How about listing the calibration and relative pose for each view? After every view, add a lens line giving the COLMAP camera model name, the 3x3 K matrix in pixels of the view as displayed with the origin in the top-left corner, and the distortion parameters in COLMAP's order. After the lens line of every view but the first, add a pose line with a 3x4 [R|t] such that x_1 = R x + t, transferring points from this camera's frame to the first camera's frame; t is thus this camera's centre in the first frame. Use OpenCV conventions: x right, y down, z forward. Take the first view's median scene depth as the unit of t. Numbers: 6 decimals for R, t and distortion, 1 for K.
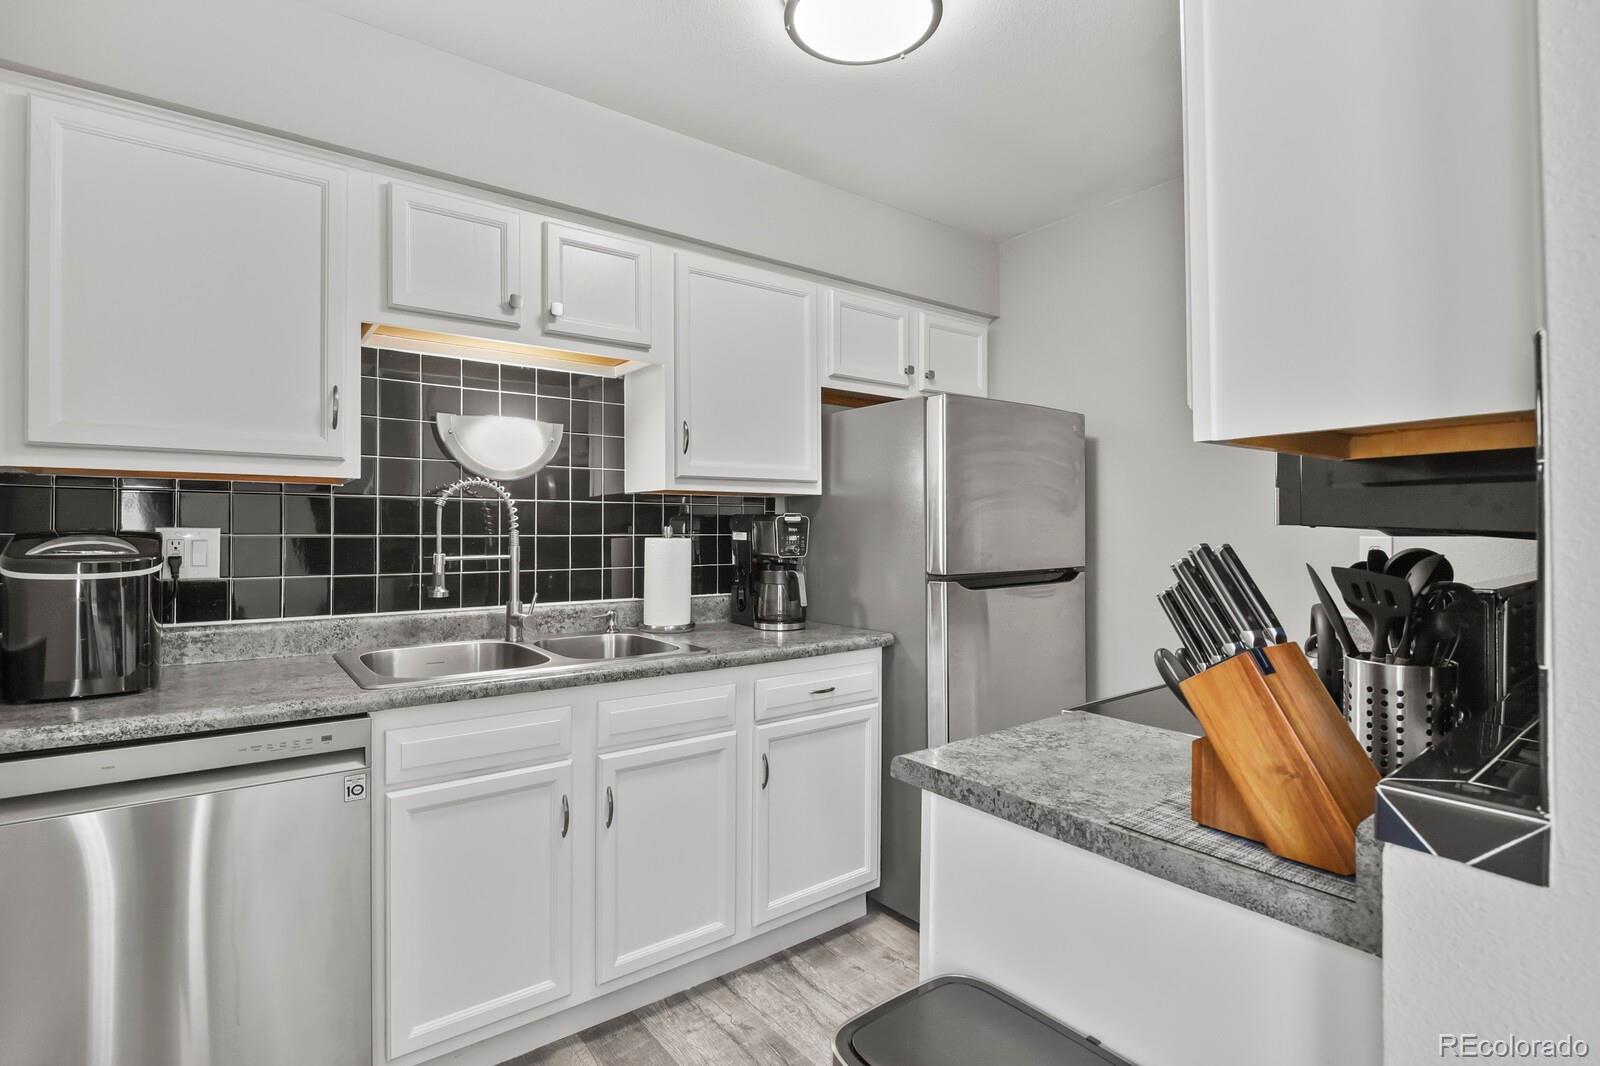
lens RADIAL K [[778.7, 0, 808.4], [0, 778.7, 527.4], [0, 0, 1]] dist [-0.005274, -0.003980]
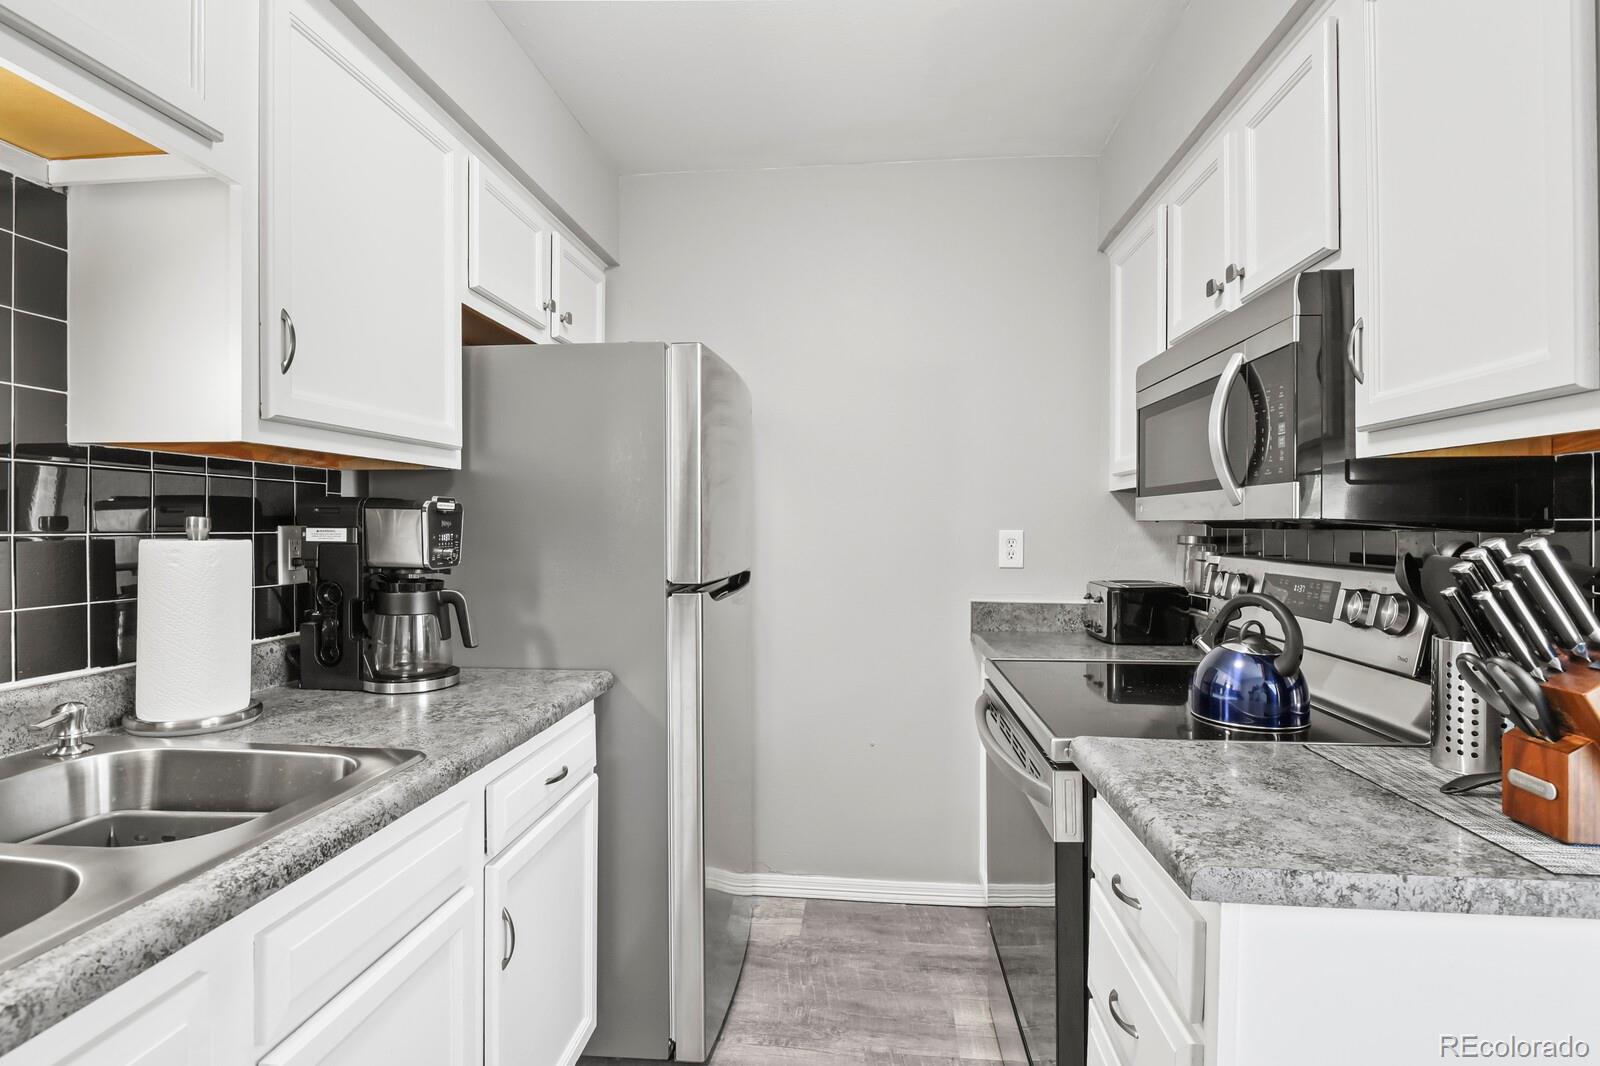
lens RADIAL K [[778.7, 0, 803.3], [0, 778.7, 529.2], [0, 0, 1]] dist [-0.005274, -0.003980]
pose [[0.682762, -0.003185, 0.730634, -0.311757], [-0.000602, 0.999988, 0.004921, 0.004678], [-0.730641, -0.003800, 0.682751, 0.426192]]
